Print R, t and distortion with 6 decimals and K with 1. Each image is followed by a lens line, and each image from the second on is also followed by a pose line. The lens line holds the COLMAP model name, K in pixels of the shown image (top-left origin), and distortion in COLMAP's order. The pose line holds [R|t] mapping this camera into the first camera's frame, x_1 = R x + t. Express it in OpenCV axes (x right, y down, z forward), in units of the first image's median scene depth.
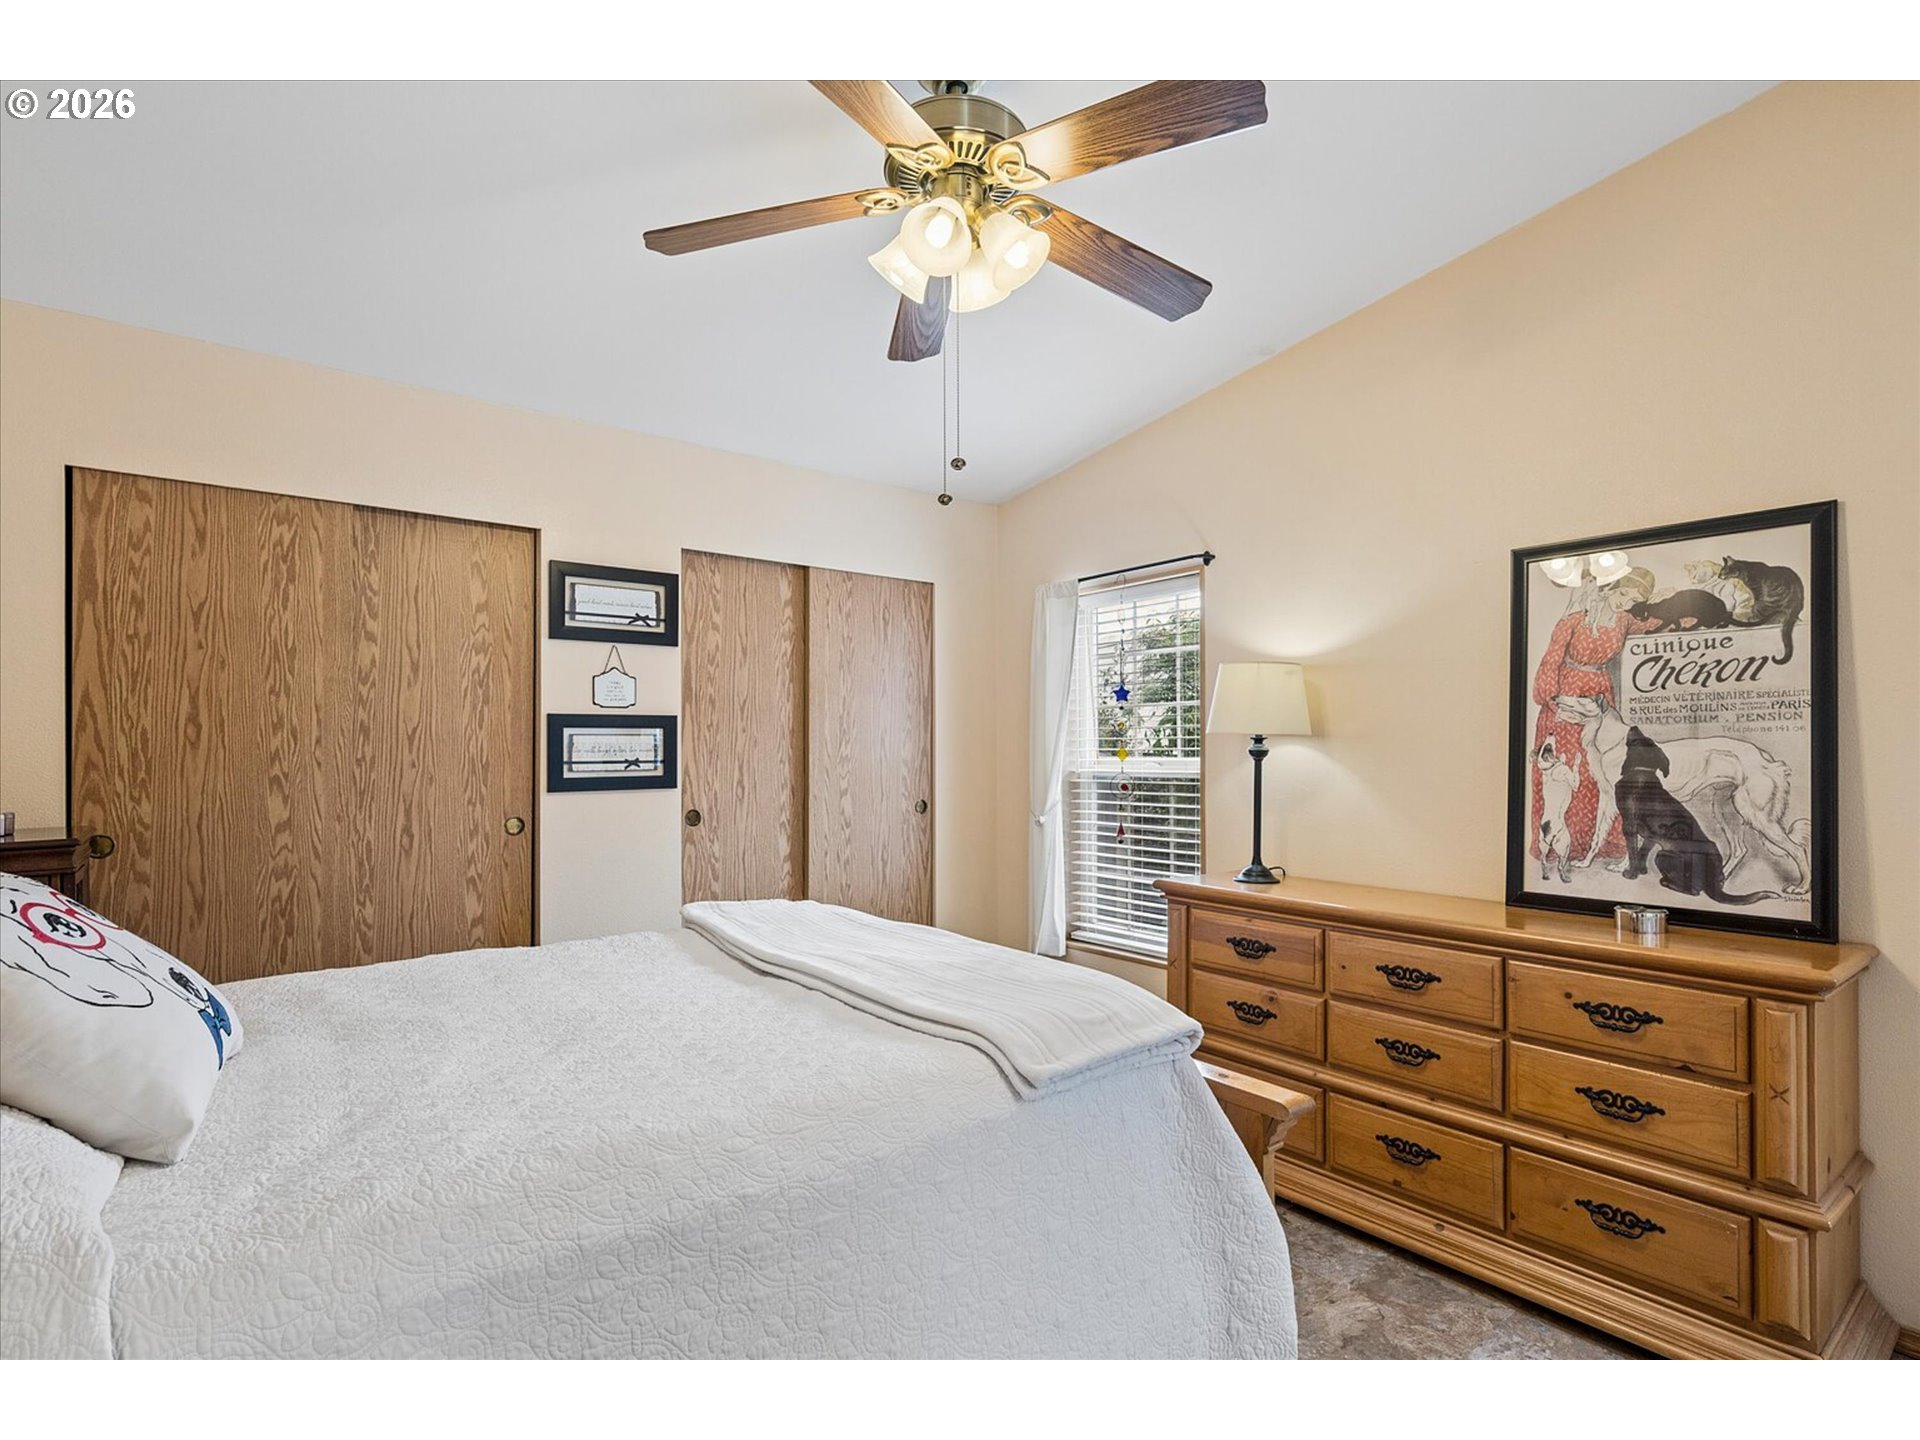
lens RADIAL K [[977.1, 0, 968.1], [0, 977.1, 729.3], [0, 0, 1]] dist [-0.003130, 0.000637]
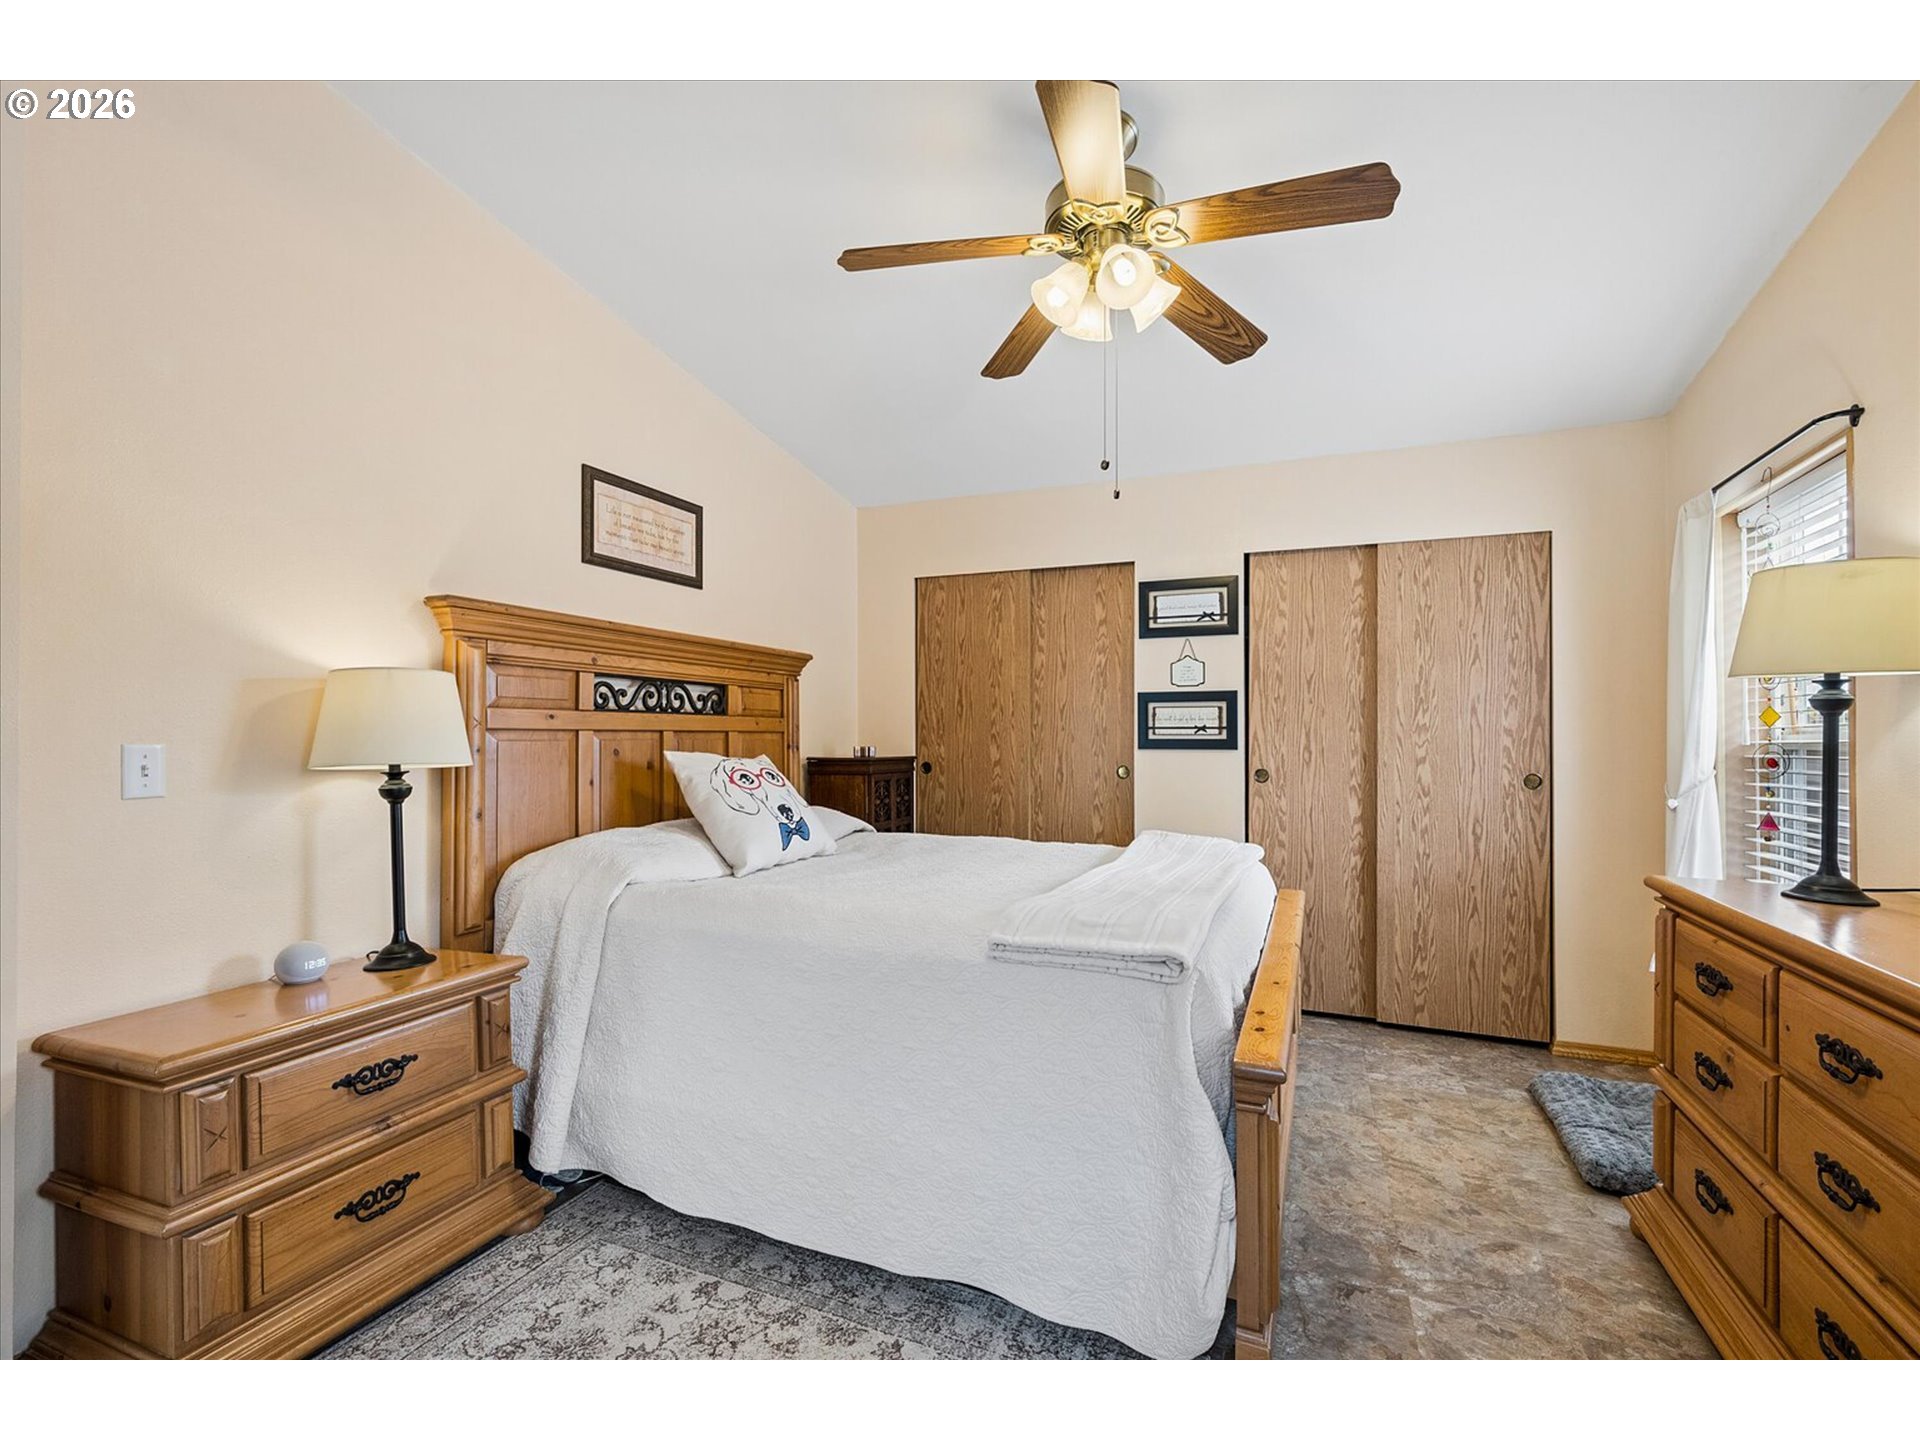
lens RADIAL K [[861.7, 0, 978.4], [0, 861.7, 720.2], [0, 0, 1]] dist [0.000240, -0.000239]
pose [[0.456329, -0.017271, -0.889644, 0.532092], [0.007262, 0.999851, -0.015686, 0.039027], [0.889782, 0.000697, 0.456386, 0.224696]]
